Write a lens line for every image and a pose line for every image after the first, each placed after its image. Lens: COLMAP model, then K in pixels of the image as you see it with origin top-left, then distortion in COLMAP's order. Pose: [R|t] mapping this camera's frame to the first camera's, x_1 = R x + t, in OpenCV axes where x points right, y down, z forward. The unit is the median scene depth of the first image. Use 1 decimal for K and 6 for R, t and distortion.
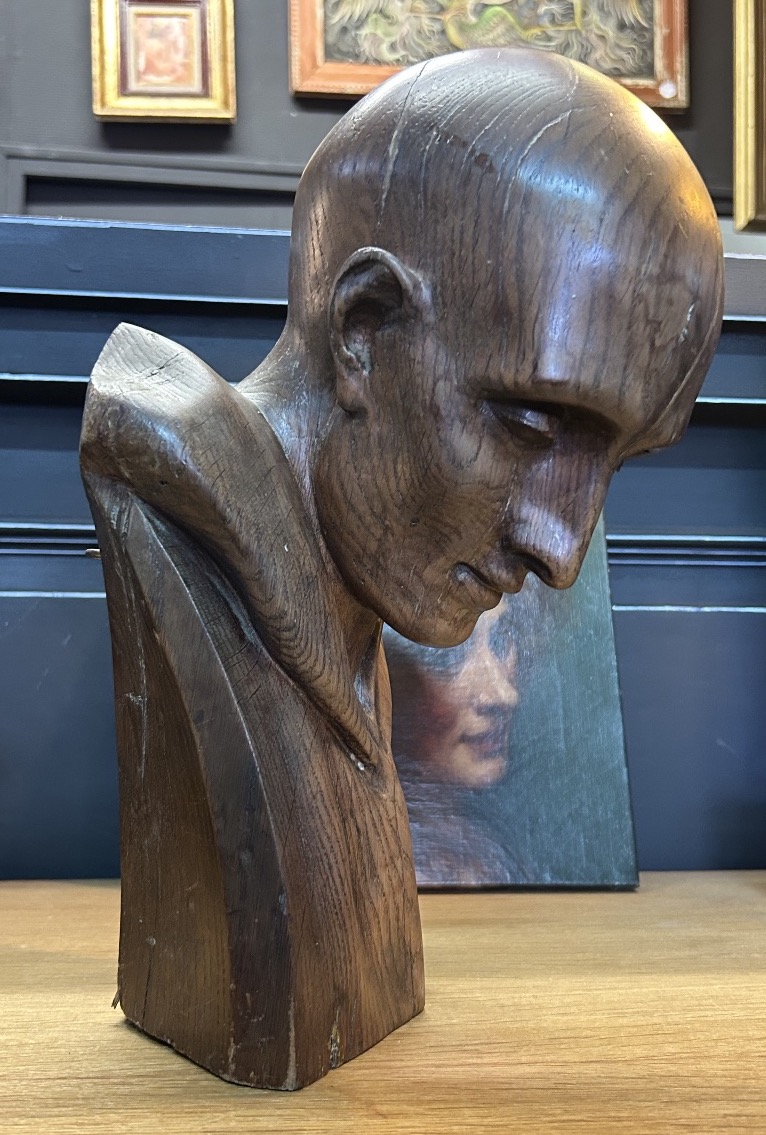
lens RADIAL K [[1114.3, 0, 387.5], [0, 1114.3, 600.6], [0, 0, 1]] dist [0.038241, -0.013300]
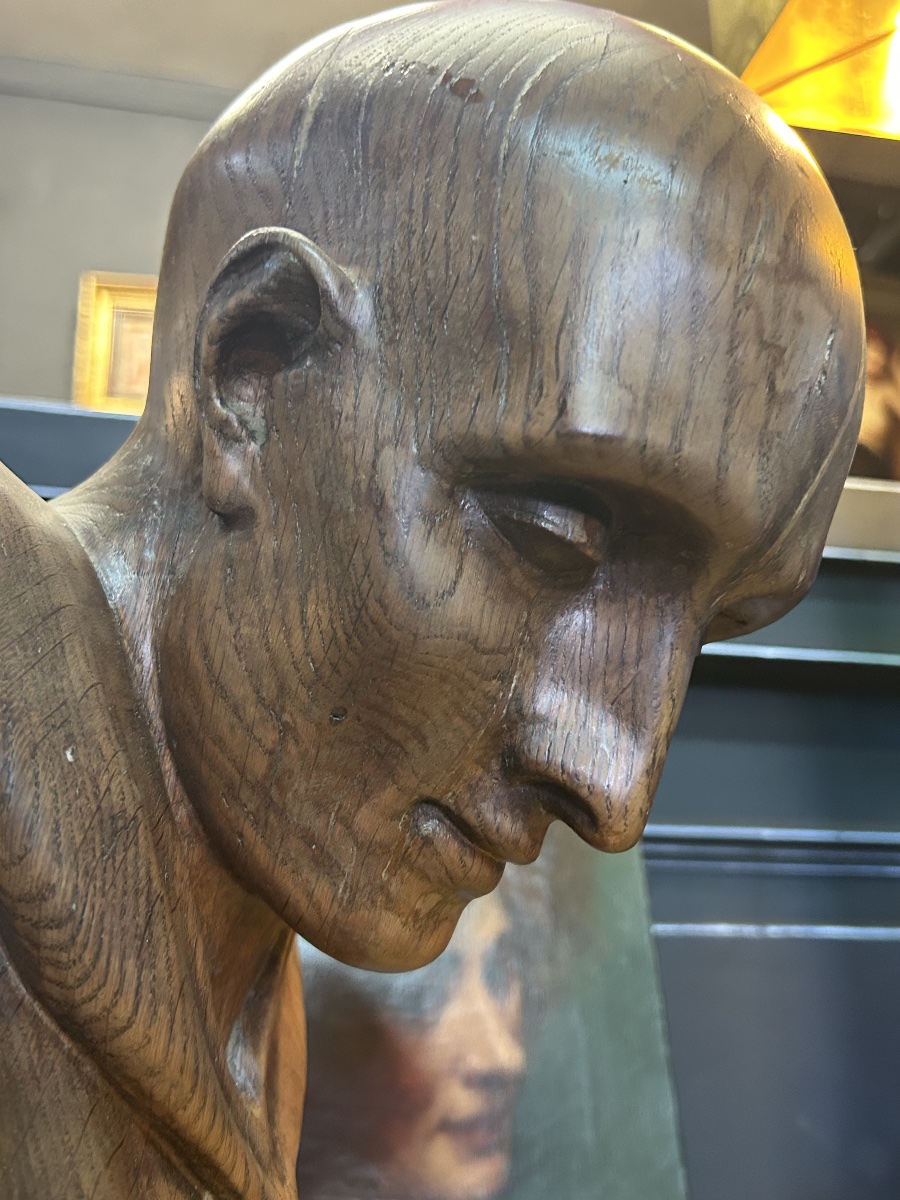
lens RADIAL K [[1167.6, 0, 450.0], [0, 1167.6, 600.0], [0, 0, 1]] dist [0.146103, -0.473453]
pose [[0.997929, 0.019273, 0.061377, 0.043160], [-0.001573, 0.961096, -0.276209, 0.030663], [-0.064312, 0.275540, 0.959136, 0.458676]]
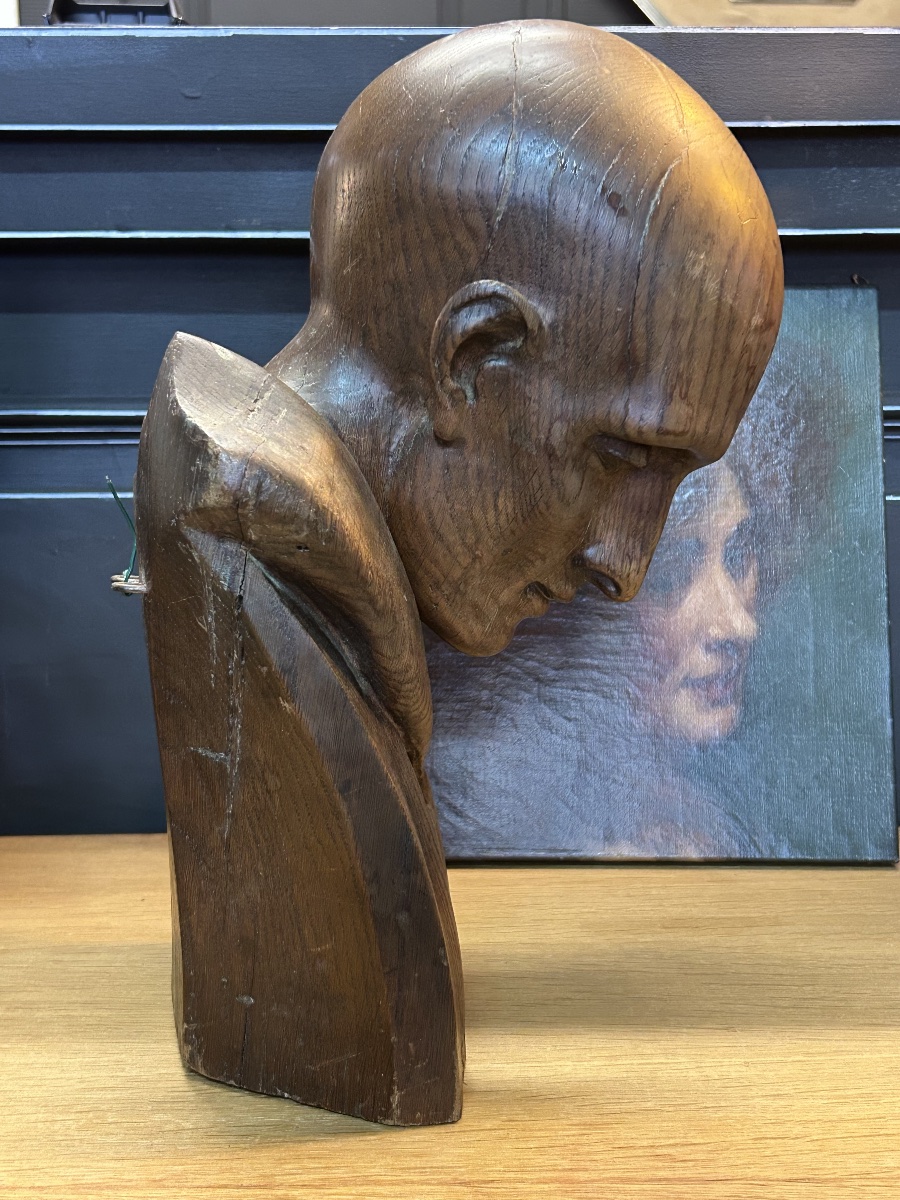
lens RADIAL K [[1518.8, 0, 450.0], [0, 1518.8, 600.0], [0, 0, 1]] dist [0.079943, -0.002131]
pose [[0.902904, -0.082340, 0.421882, -0.595522], [-0.007896, 0.978138, 0.207805, -0.310806], [-0.429769, -0.190959, 0.882515, -0.162393]]
